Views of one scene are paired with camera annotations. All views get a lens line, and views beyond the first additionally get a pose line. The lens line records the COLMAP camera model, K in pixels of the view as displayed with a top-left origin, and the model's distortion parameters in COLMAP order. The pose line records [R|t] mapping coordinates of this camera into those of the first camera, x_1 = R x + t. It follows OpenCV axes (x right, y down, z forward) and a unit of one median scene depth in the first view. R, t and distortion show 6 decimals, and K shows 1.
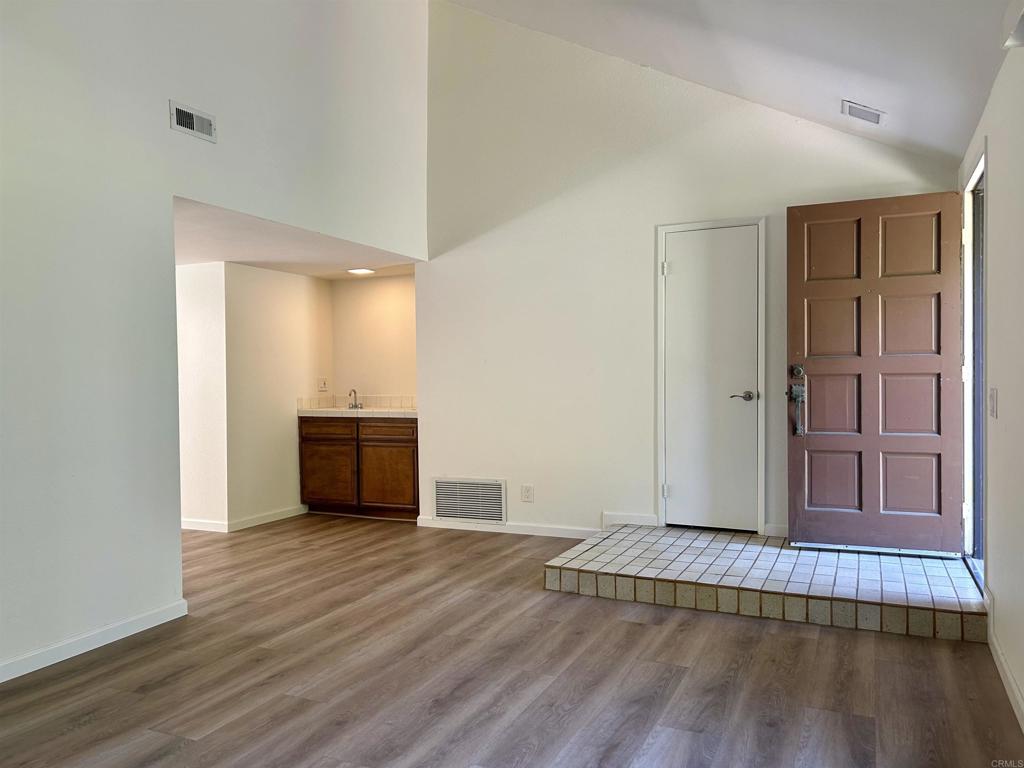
lens RADIAL K [[772.4, 0, 513.0], [0, 772.4, 385.4], [0, 0, 1]] dist [0.058568, -0.055237]
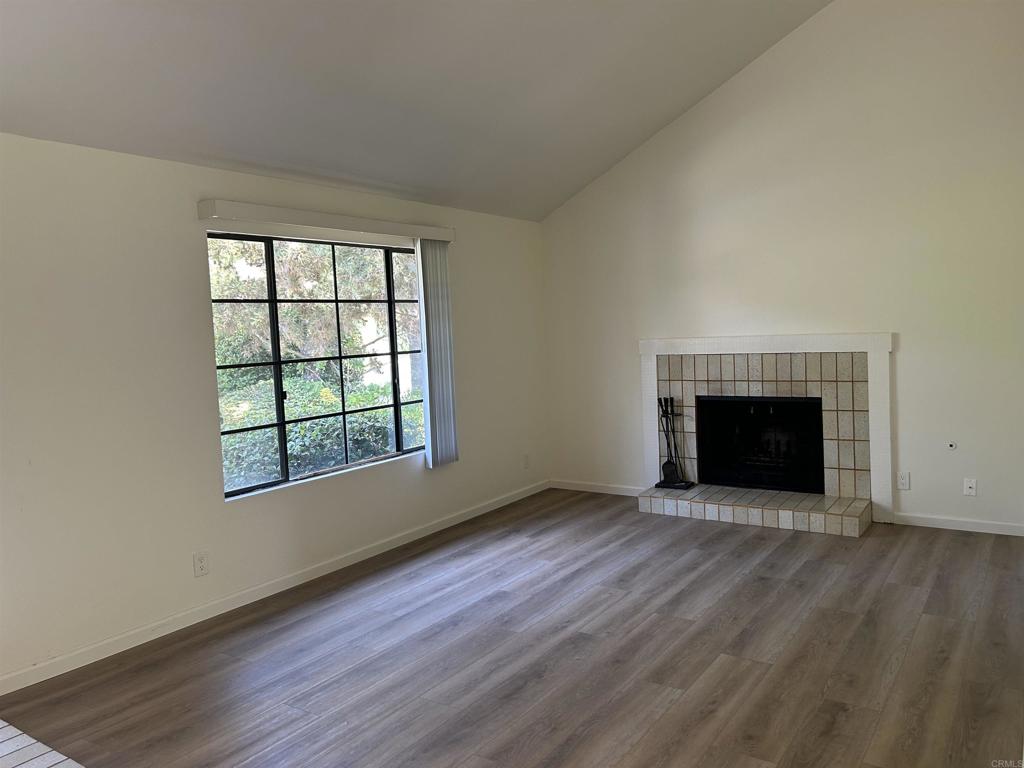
lens RADIAL K [[772.4, 0, 517.8], [0, 772.4, 378.8], [0, 0, 1]] dist [0.058568, -0.055237]
pose [[-0.985833, 0.042559, 0.162242, -0.263252], [0.054758, 0.995938, 0.071478, -0.109122], [-0.158541, 0.079349, -0.984159, 2.045628]]
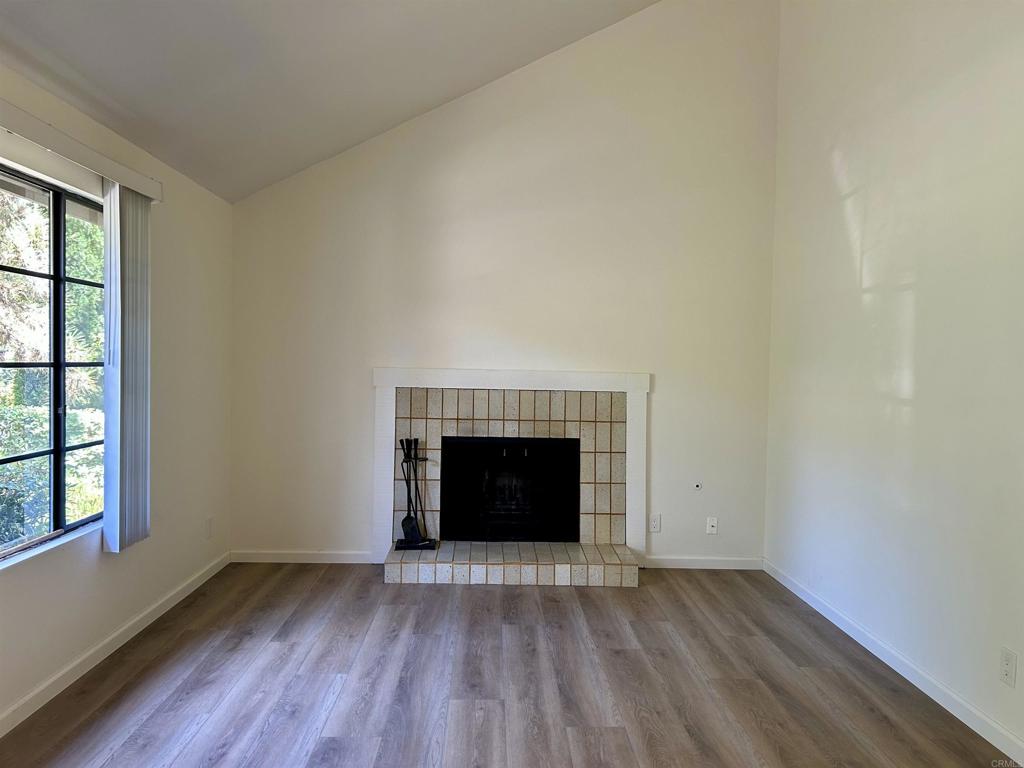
lens RADIAL K [[772.4, 0, 506.3], [0, 772.4, 385.1], [0, 0, 1]] dist [0.058568, -0.055237]
pose [[-0.890681, 0.005772, -0.454591, 0.247284], [-0.013890, 0.999107, 0.039900, -0.080130], [0.454416, 0.041852, -0.889806, 1.580730]]
